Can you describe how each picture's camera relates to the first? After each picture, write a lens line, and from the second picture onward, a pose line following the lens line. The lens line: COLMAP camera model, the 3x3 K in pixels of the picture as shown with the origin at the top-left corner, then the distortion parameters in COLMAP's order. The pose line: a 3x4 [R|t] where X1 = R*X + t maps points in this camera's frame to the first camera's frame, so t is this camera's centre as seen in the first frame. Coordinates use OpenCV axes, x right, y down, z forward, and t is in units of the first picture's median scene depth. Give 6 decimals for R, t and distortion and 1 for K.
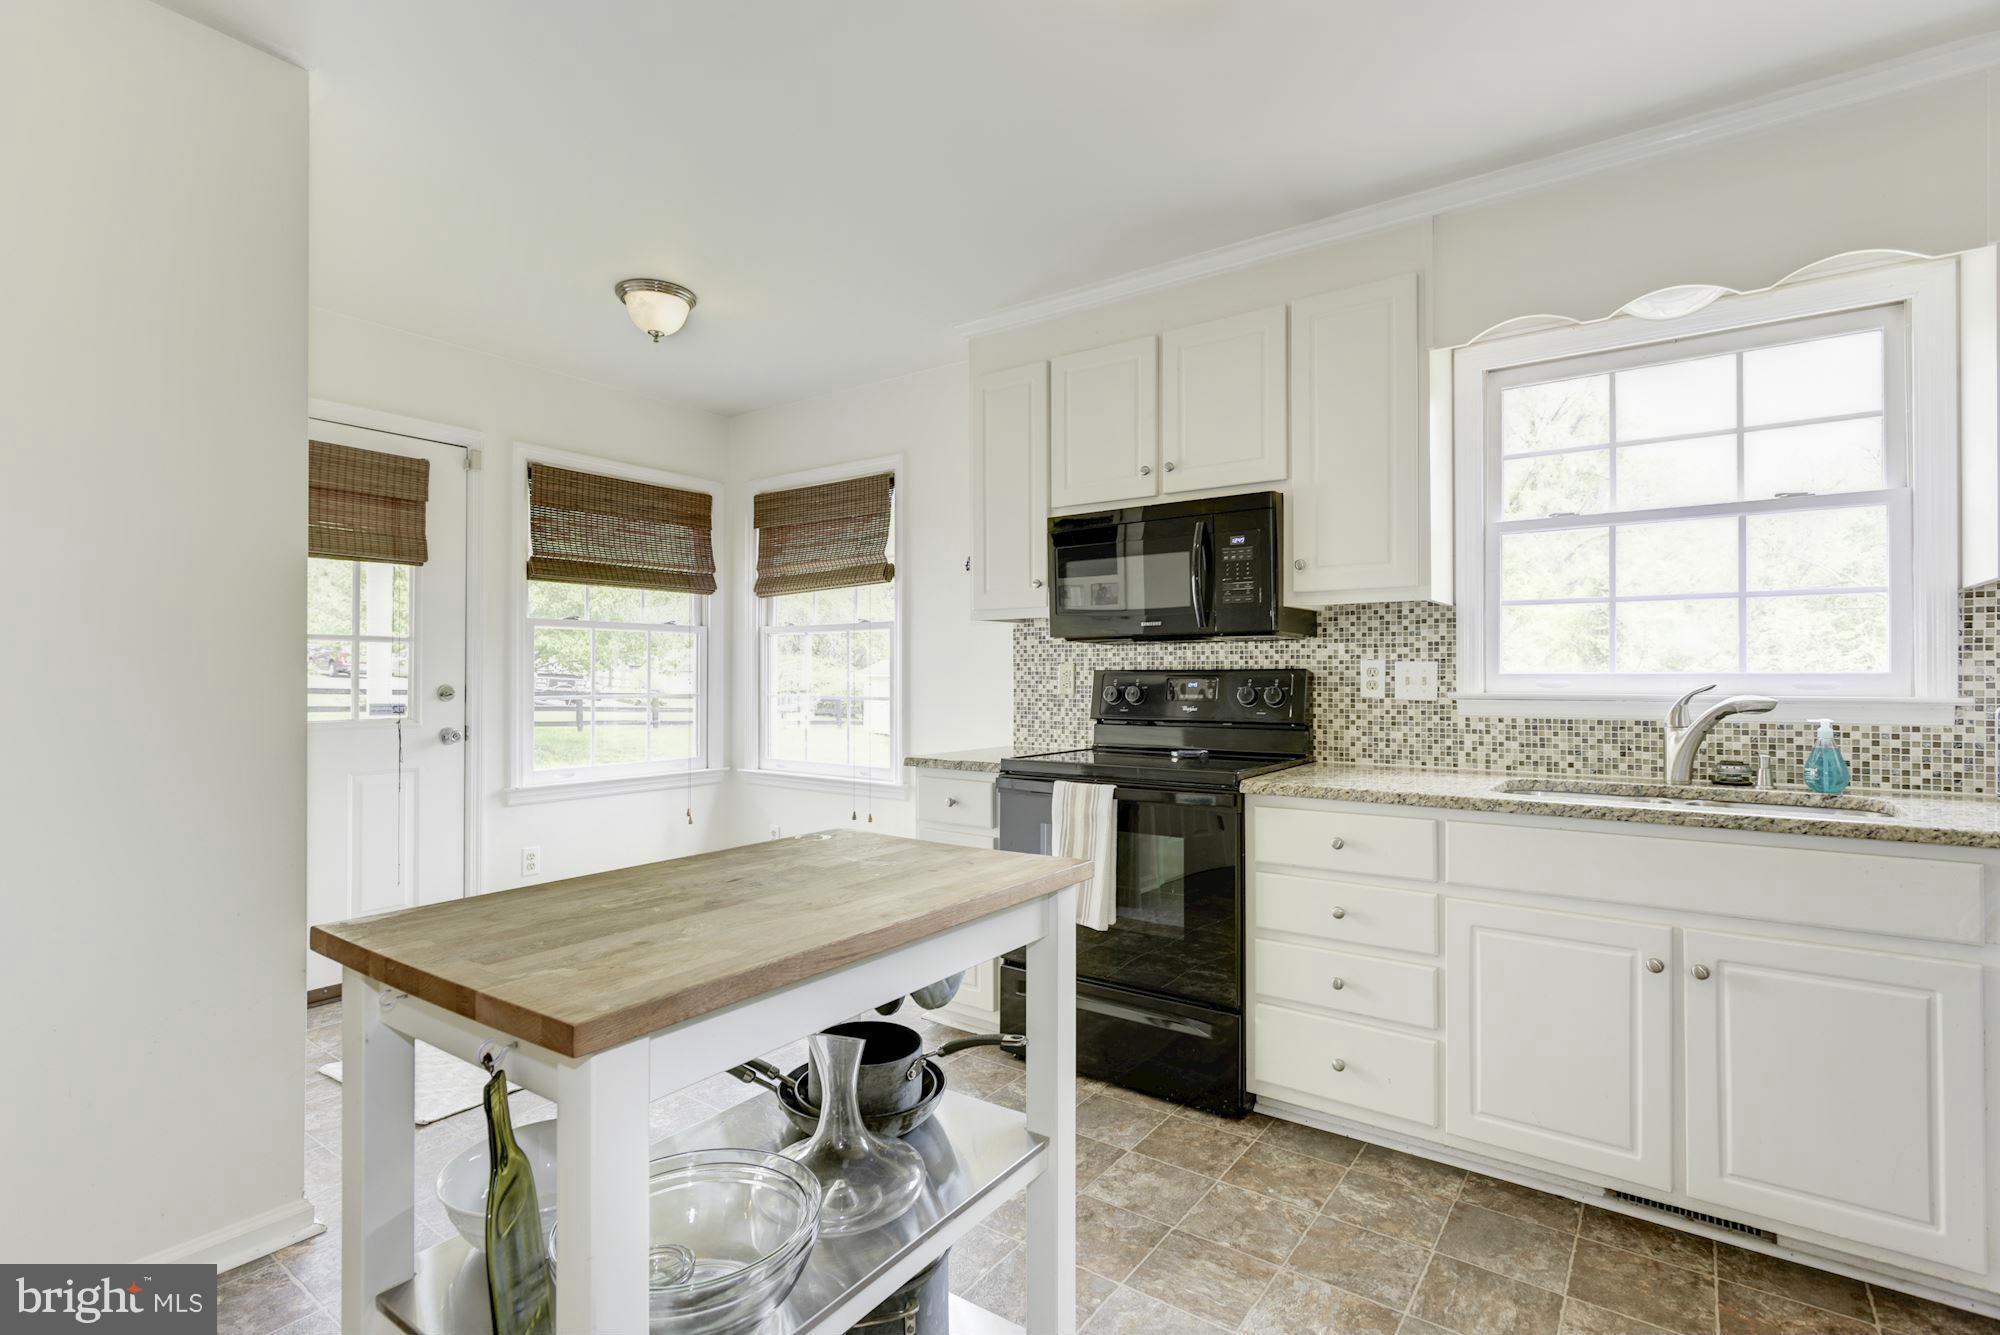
lens RADIAL K [[932.7, 0, 1009.0], [0, 932.7, 665.7], [0, 0, 1]] dist [-0.002010, 0.001483]
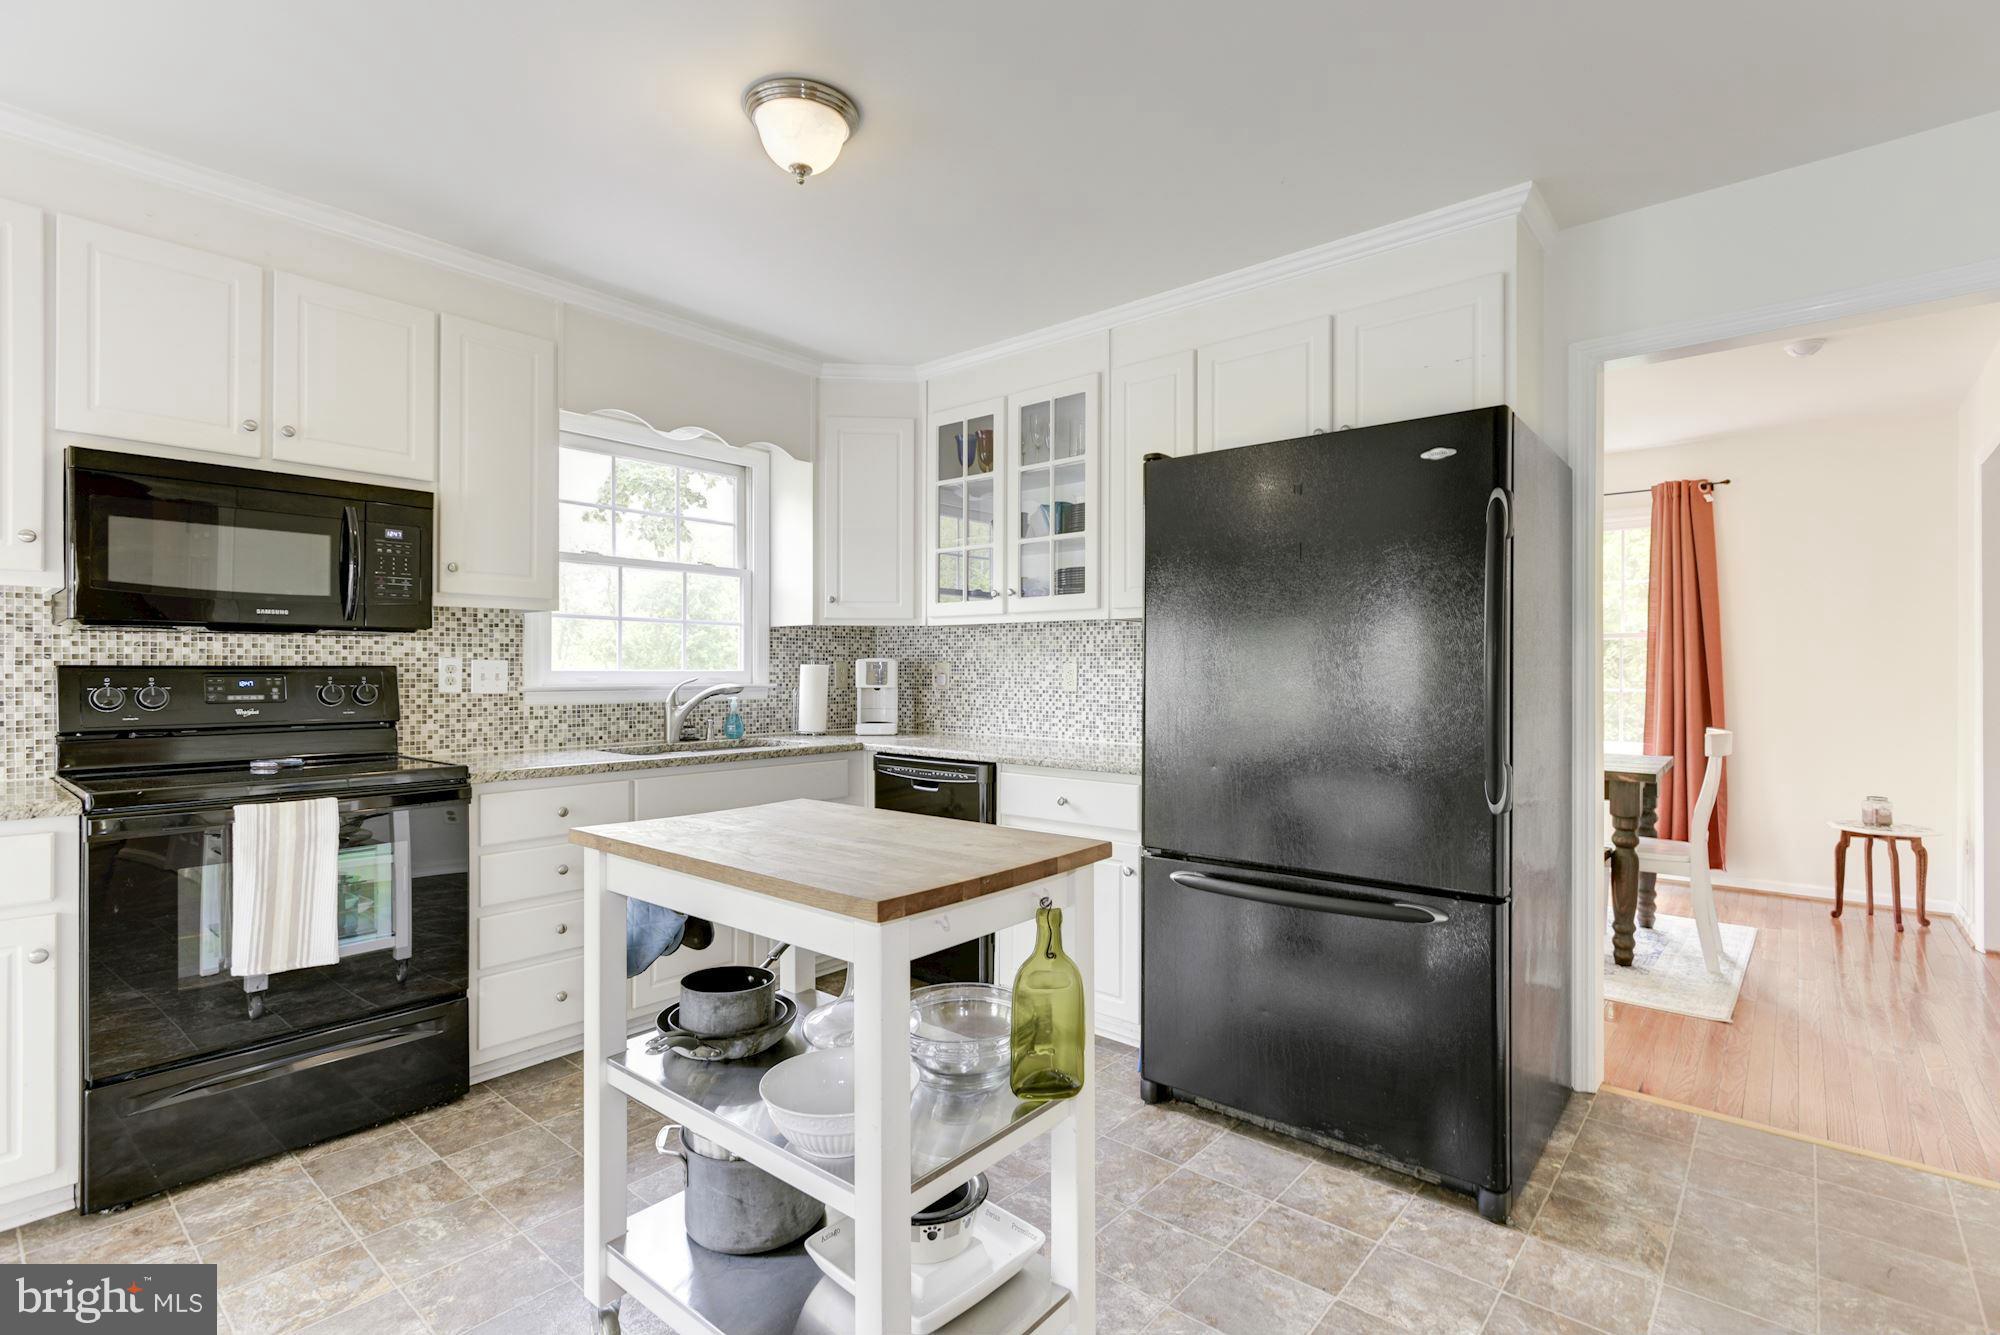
lens RADIAL K [[932.7, 0, 999.0], [0, 932.7, 668.0], [0, 0, 1]] dist [-0.002010, 0.001483]
pose [[0.086428, 0.003056, 0.996253, -0.660225], [-0.010769, 0.999940, -0.002133, 0.000977], [-0.996200, -0.010545, 0.086456, 0.280140]]
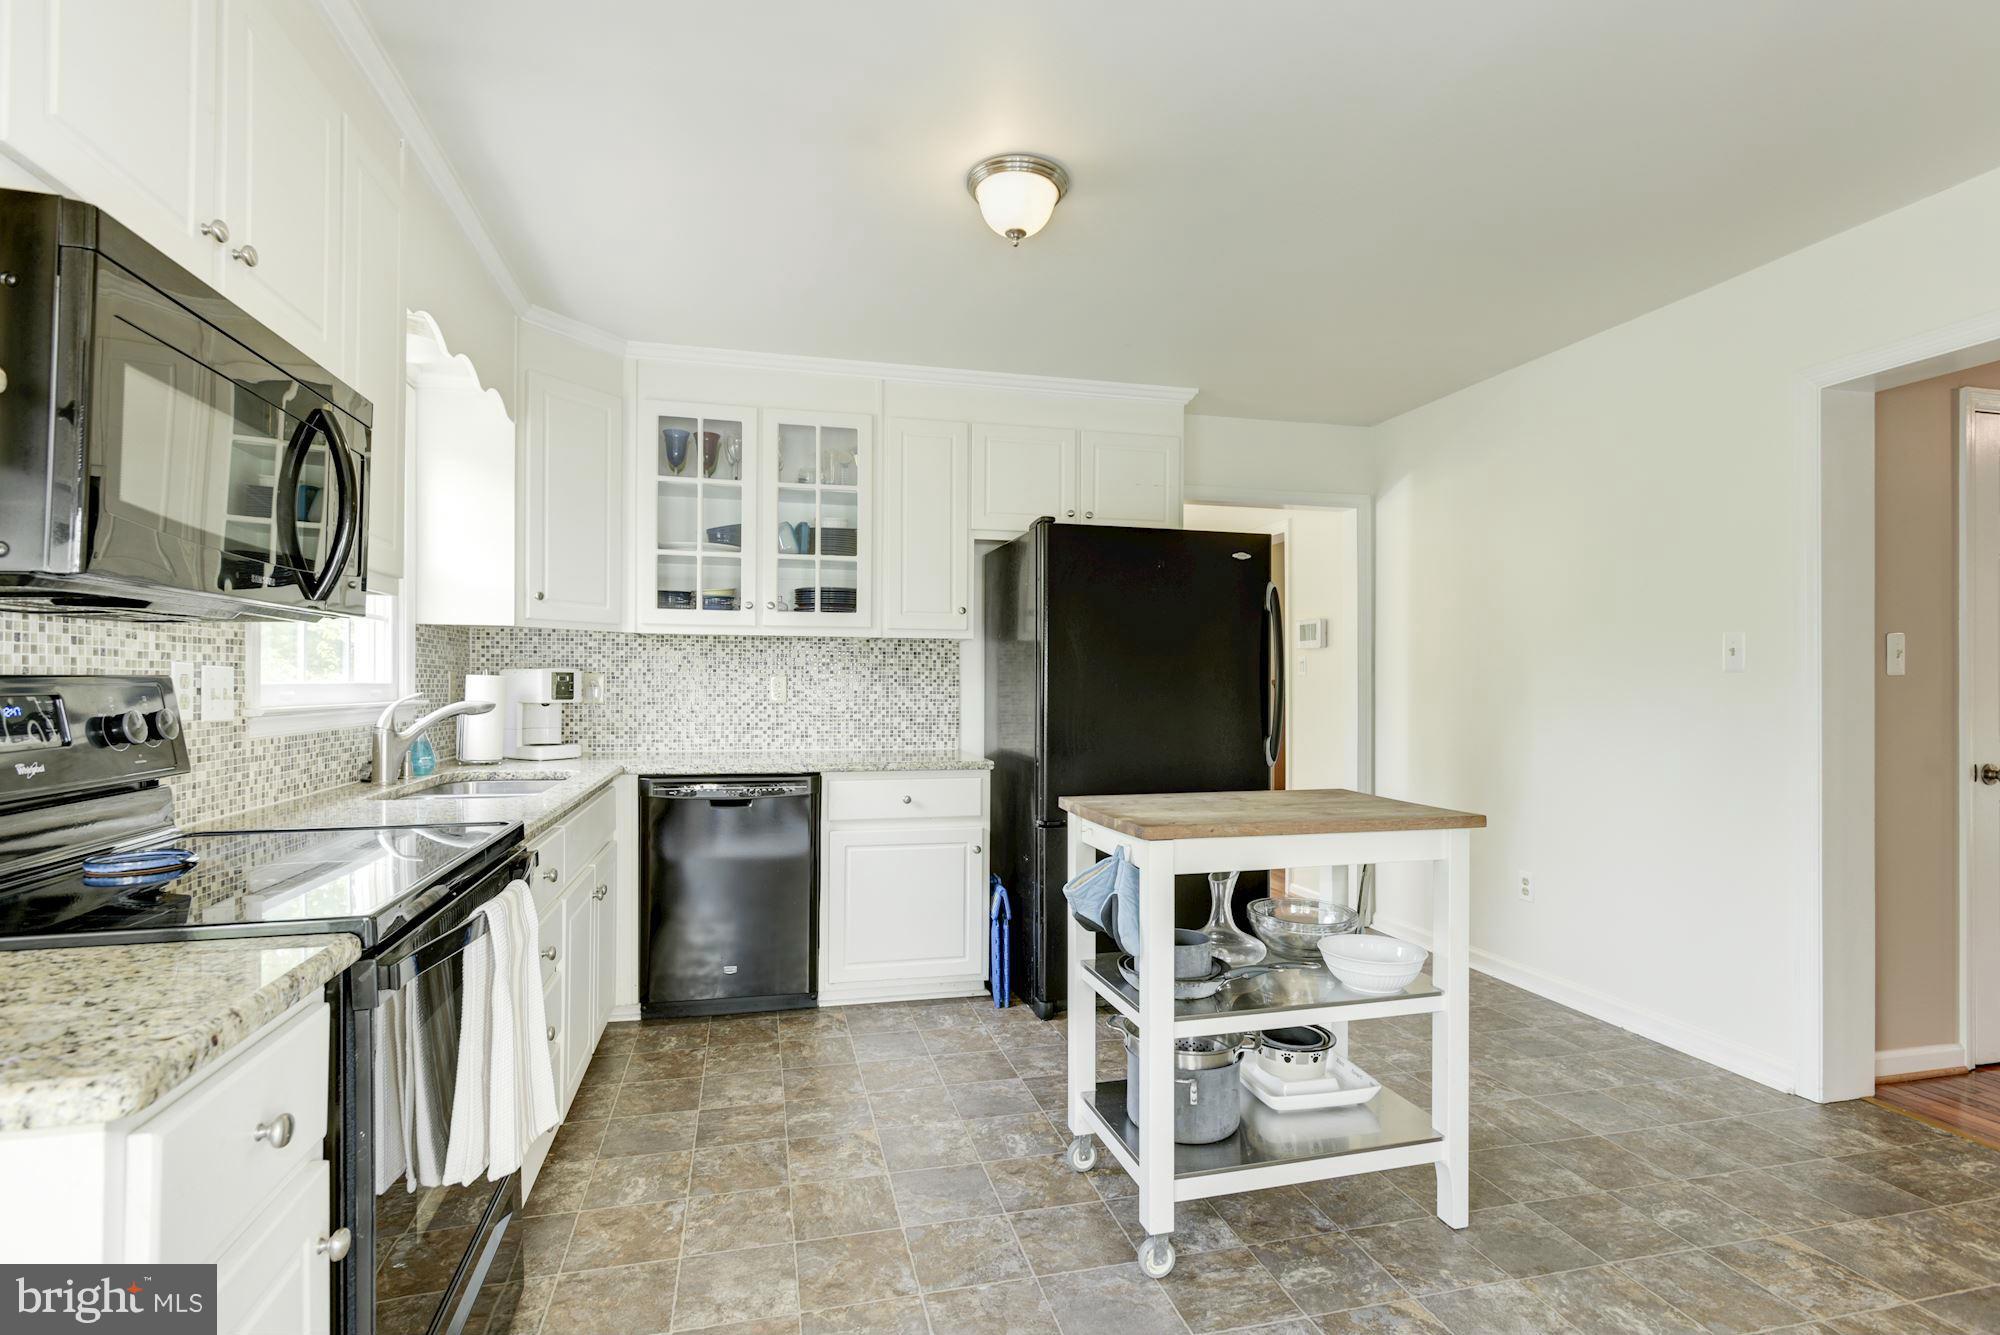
lens RADIAL K [[932.7, 0, 988.4], [0, 932.7, 677.8], [0, 0, 1]] dist [-0.002010, 0.001483]
pose [[-0.755254, -0.000749, 0.655432, -0.451720], [-0.011285, 0.999866, -0.011861, 0.006157], [-0.655335, -0.016355, -0.755161, 1.161576]]
